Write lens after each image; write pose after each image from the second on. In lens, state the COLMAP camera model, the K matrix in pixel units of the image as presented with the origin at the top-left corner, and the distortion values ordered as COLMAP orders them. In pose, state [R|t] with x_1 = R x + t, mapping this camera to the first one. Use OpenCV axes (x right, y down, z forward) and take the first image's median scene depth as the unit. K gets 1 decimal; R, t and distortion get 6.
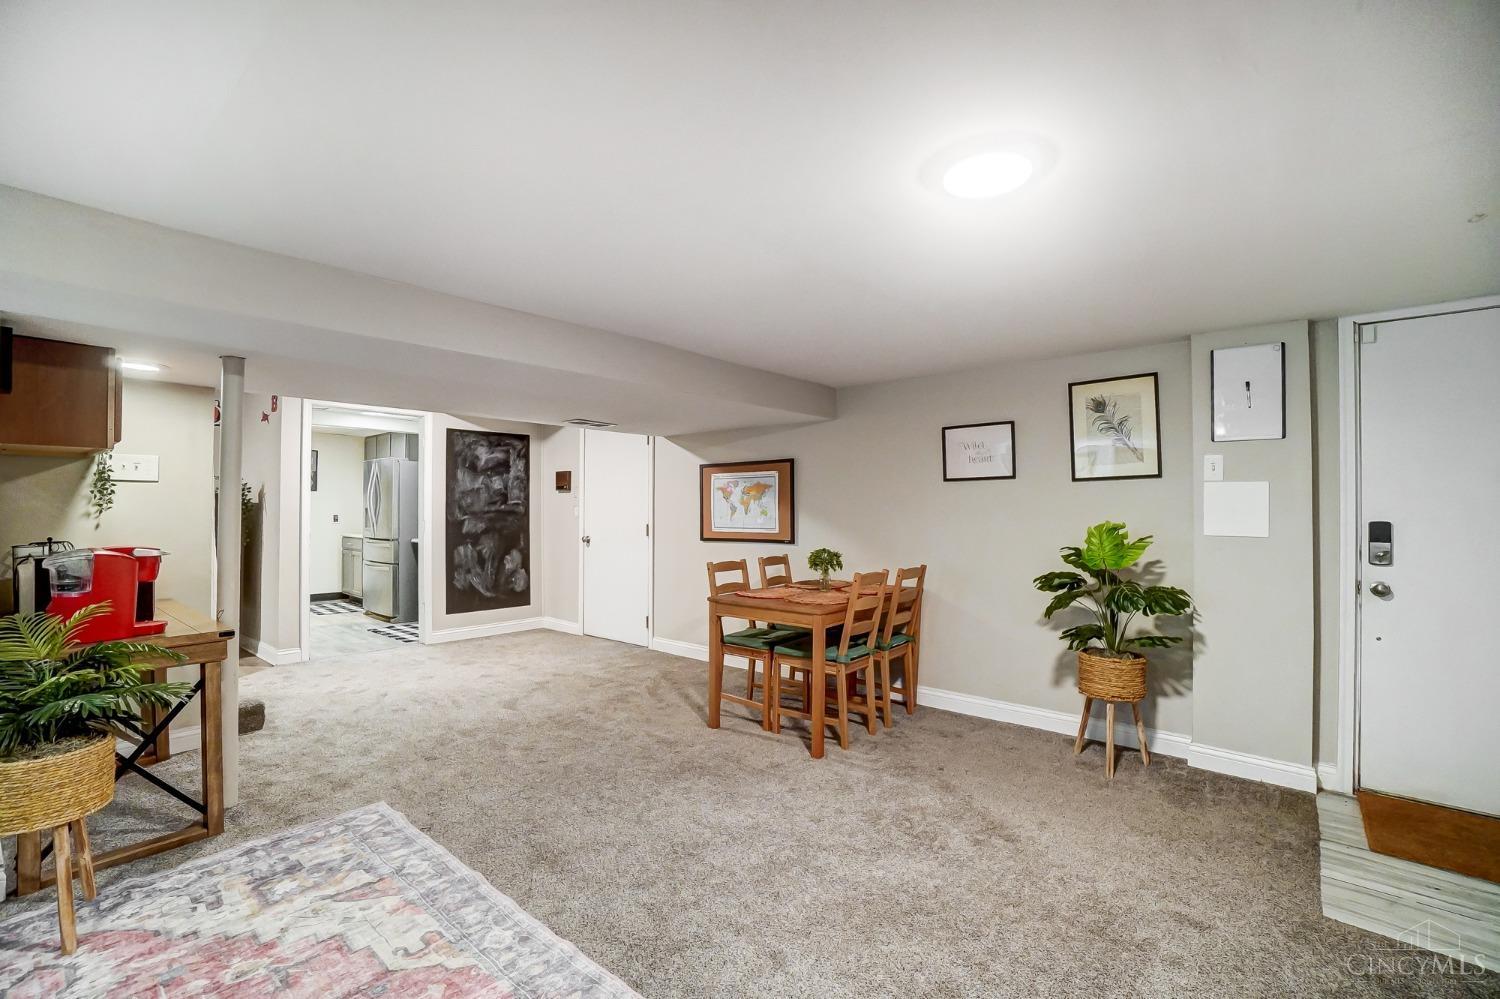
lens RADIAL K [[666.1, 0, 751.4], [0, 666.1, 503.1], [0, 0, 1]] dist [-0.053664, 0.021243]
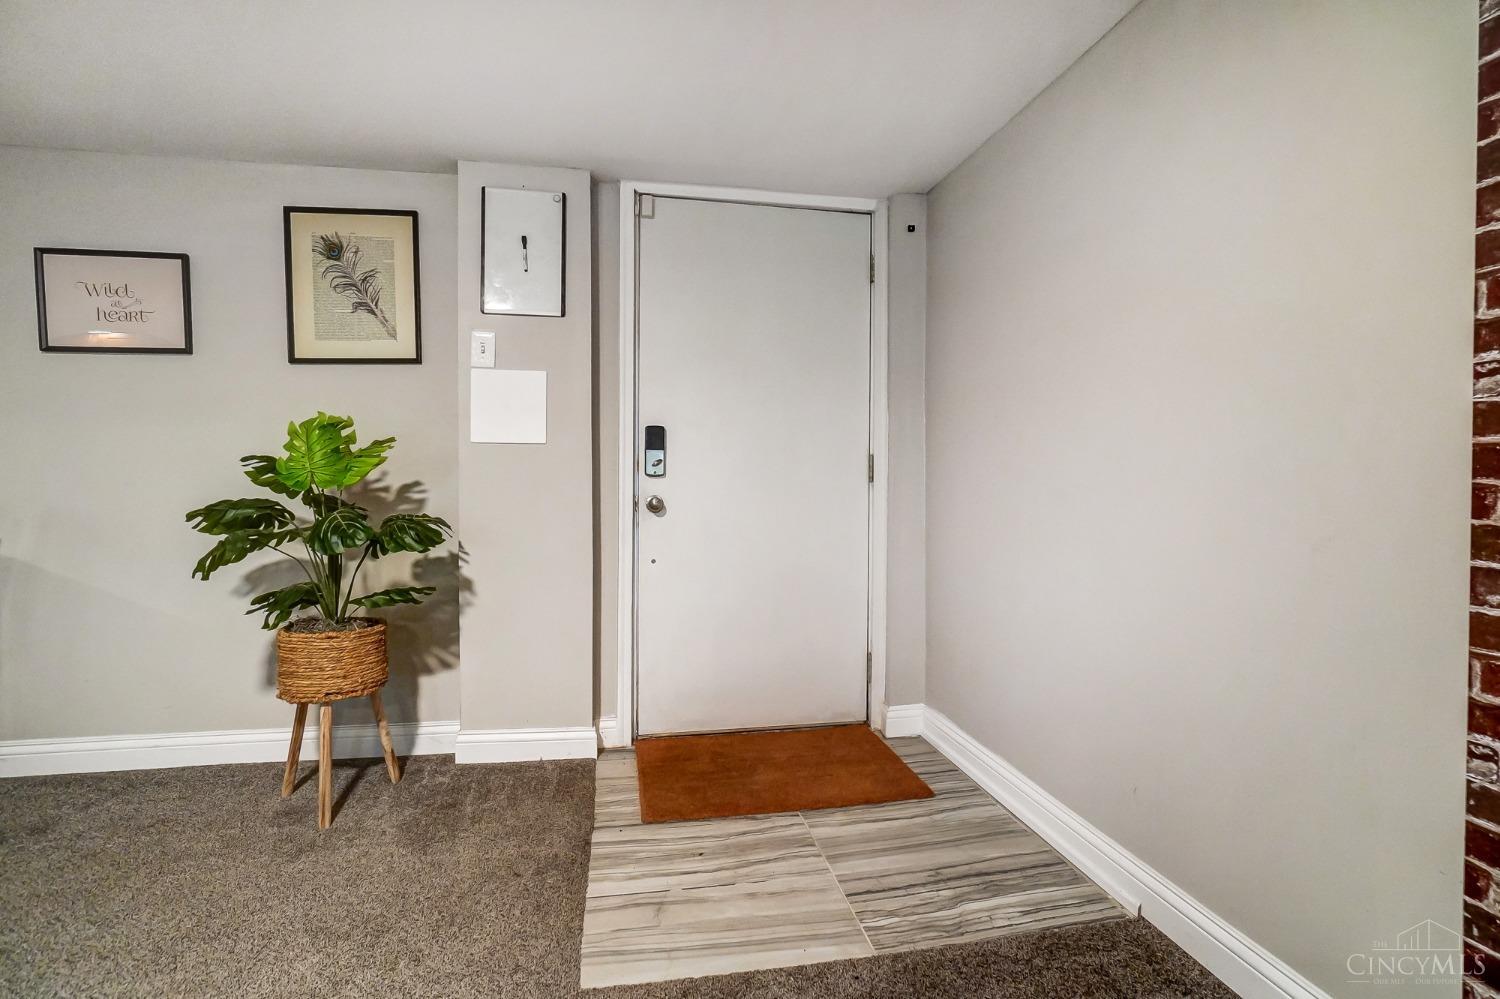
lens RADIAL K [[666.1, 0, 751.4], [0, 666.1, 503.1], [0, 0, 1]] dist [-0.053664, 0.021243]
pose [[0.622508, -0.022692, 0.782284, 0.314007], [-0.007847, 0.999348, 0.035233, 0.088085], [-0.782574, -0.028071, 0.621924, 0.301396]]
